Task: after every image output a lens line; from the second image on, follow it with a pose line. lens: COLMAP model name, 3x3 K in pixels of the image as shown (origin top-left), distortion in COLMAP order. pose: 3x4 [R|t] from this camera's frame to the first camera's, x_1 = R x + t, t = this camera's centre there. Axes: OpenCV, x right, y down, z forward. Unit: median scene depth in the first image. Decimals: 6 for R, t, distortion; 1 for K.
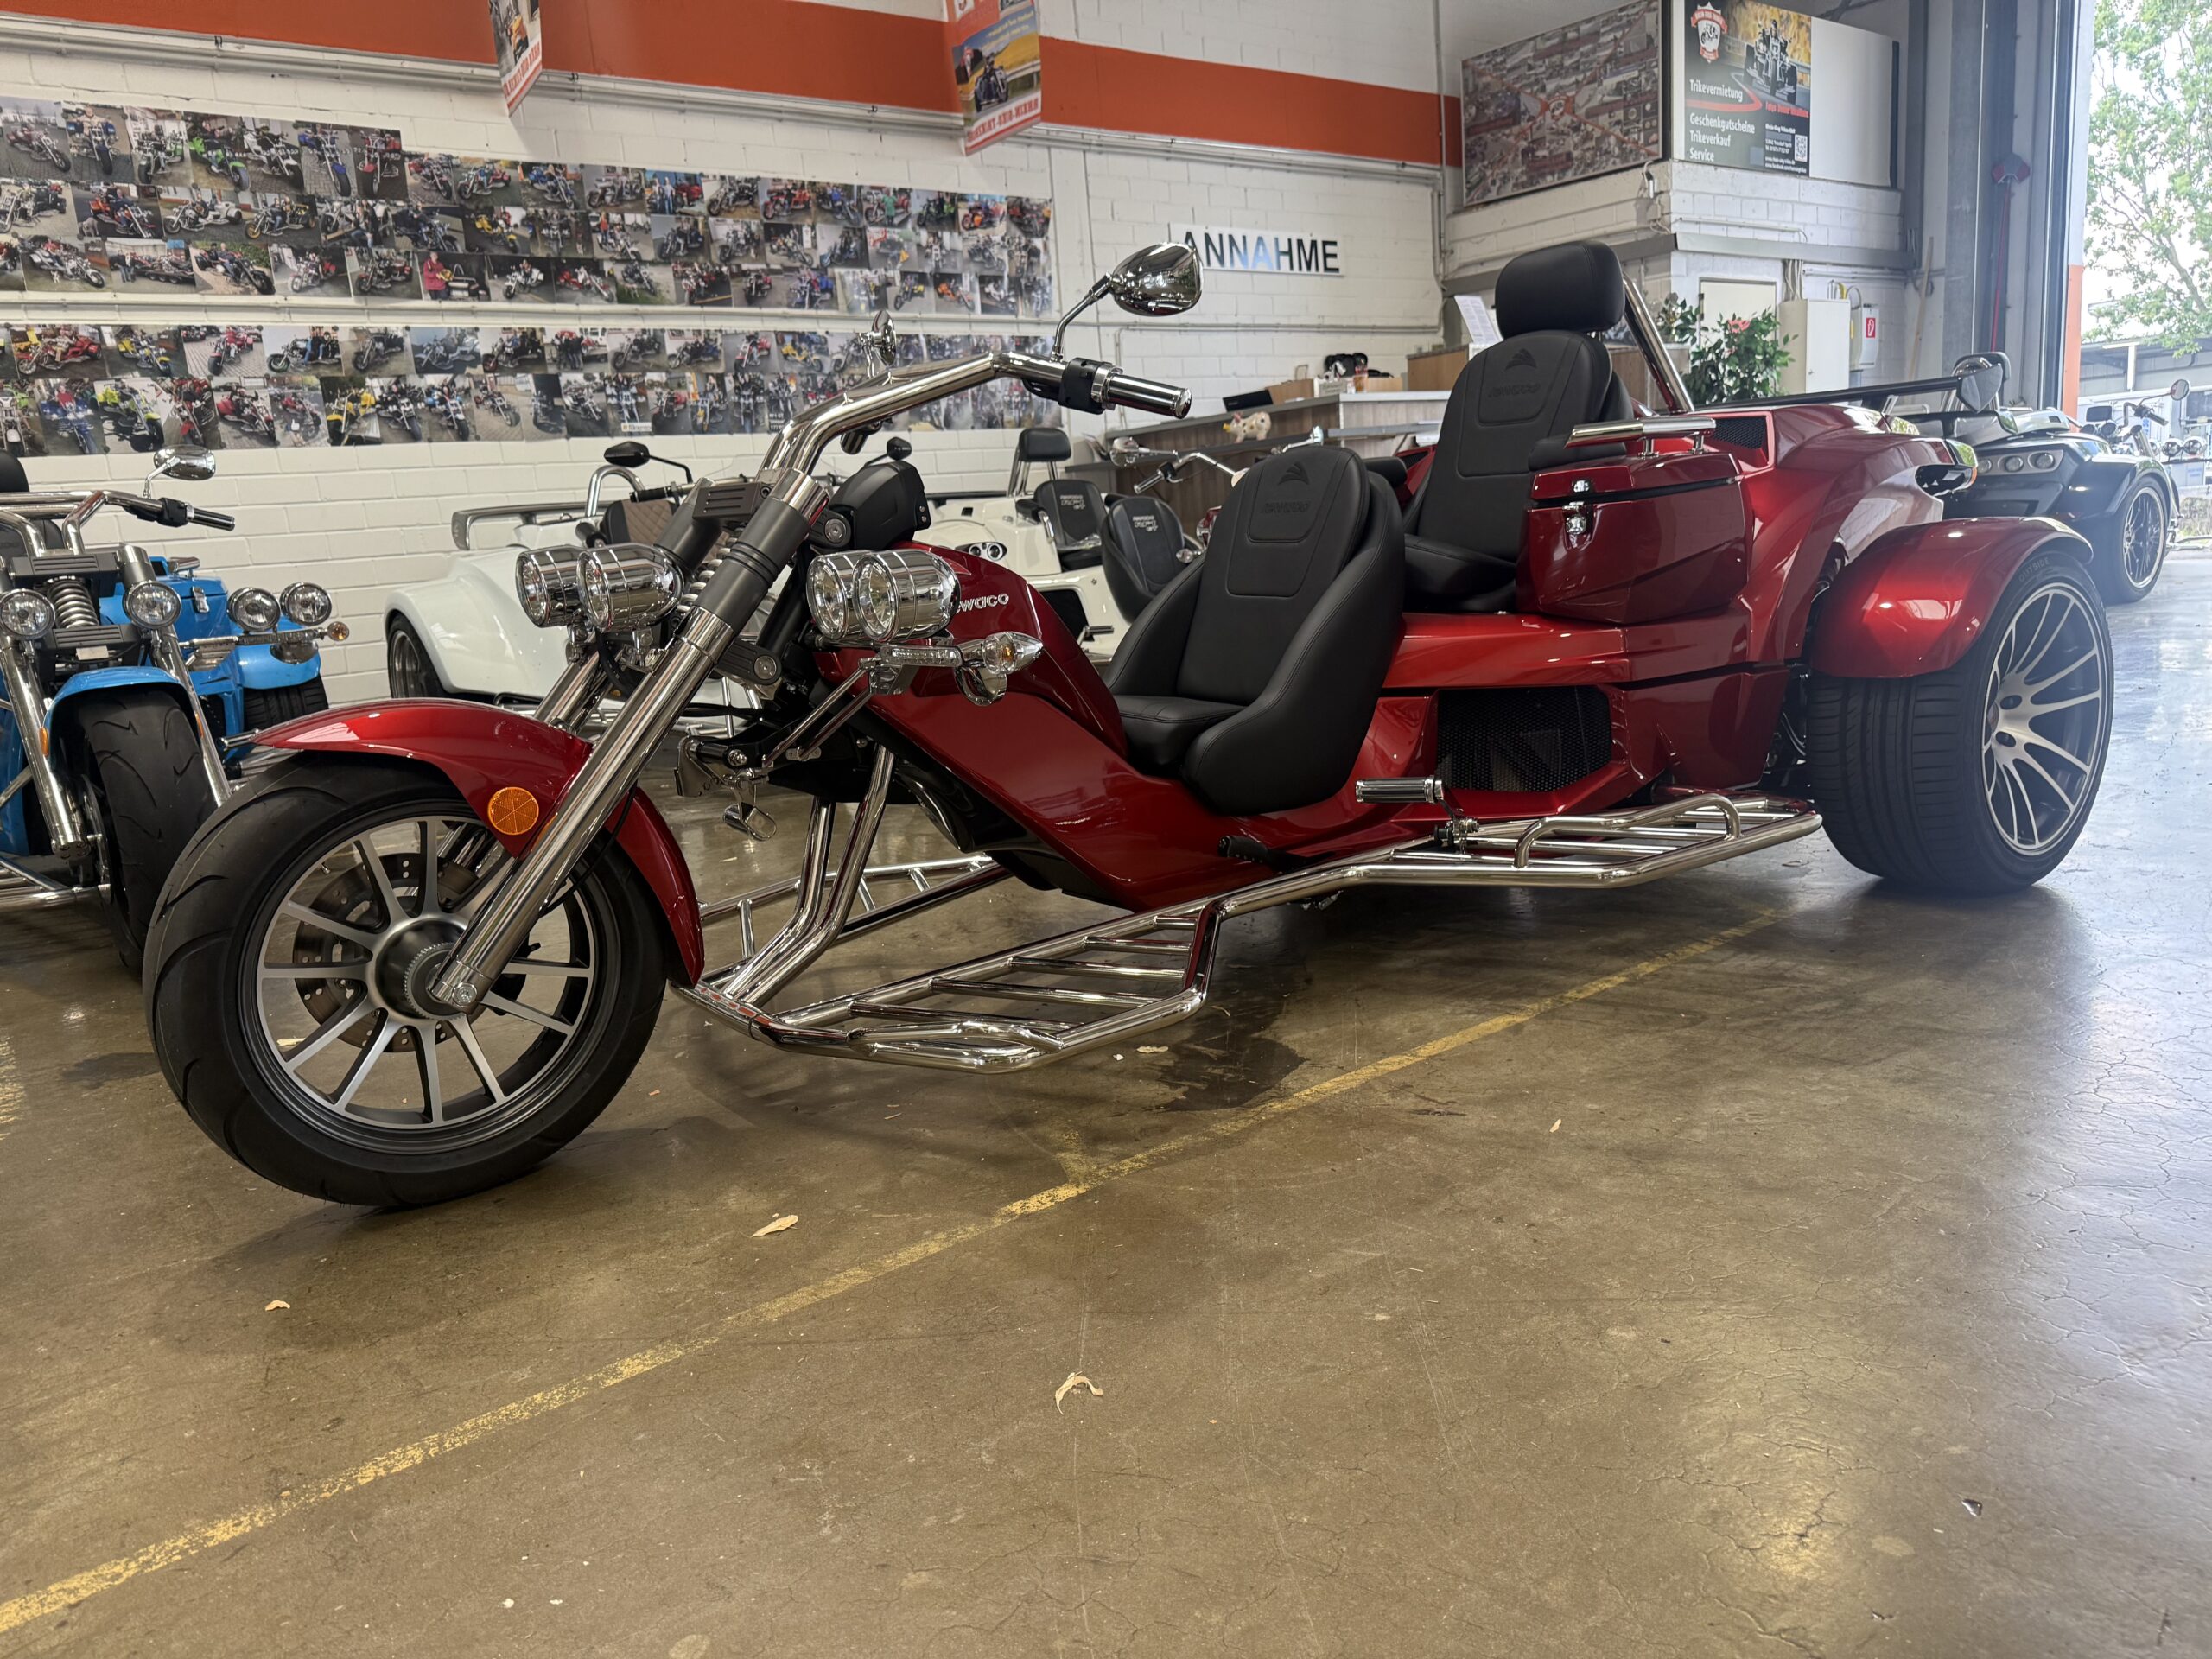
lens RADIAL K [[1523.9, 0, 1106.0], [0, 1523.9, 829.5], [0, 0, 1]] dist [-0.019776, -0.000229]
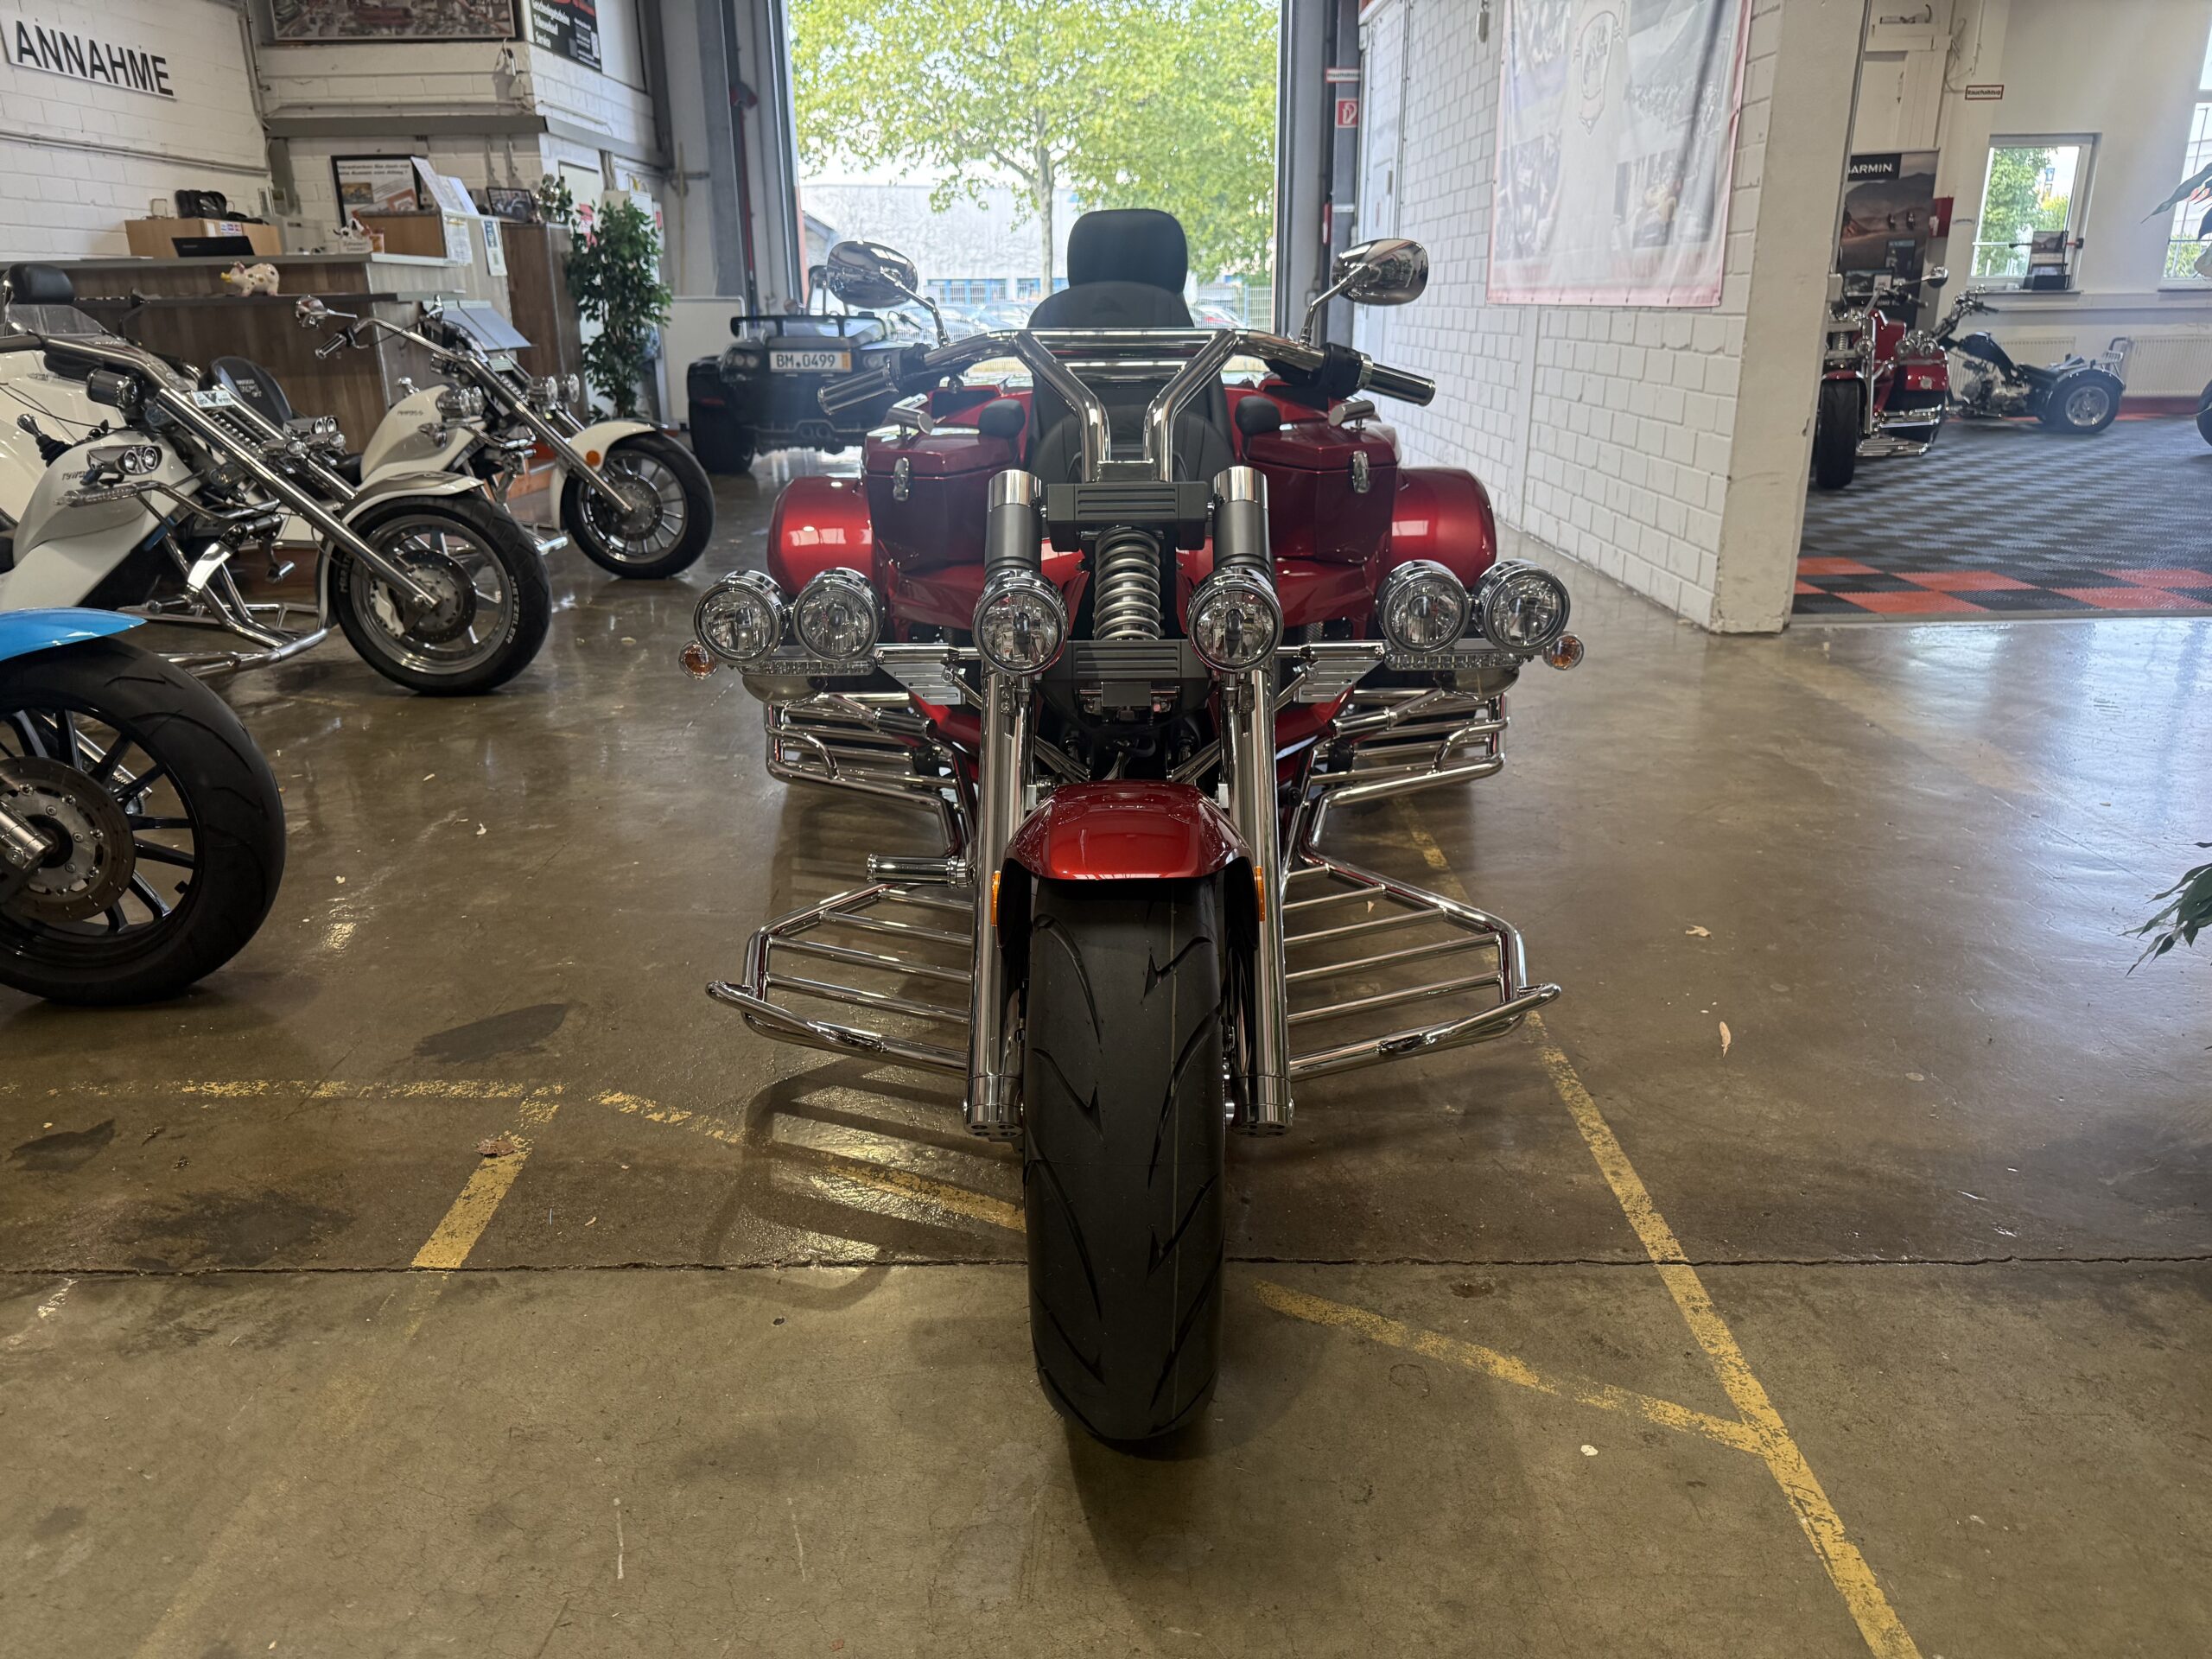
lens RADIAL K [[1523.9, 0, 1106.0], [0, 1523.9, 829.5], [0, 0, 1]] dist [-0.019776, -0.000229]
pose [[0.641259, -0.178549, 0.746262, -0.232173], [0.114968, 0.983929, 0.136621, -0.002332], [-0.758663, -0.001813, 0.651481, 0.012562]]
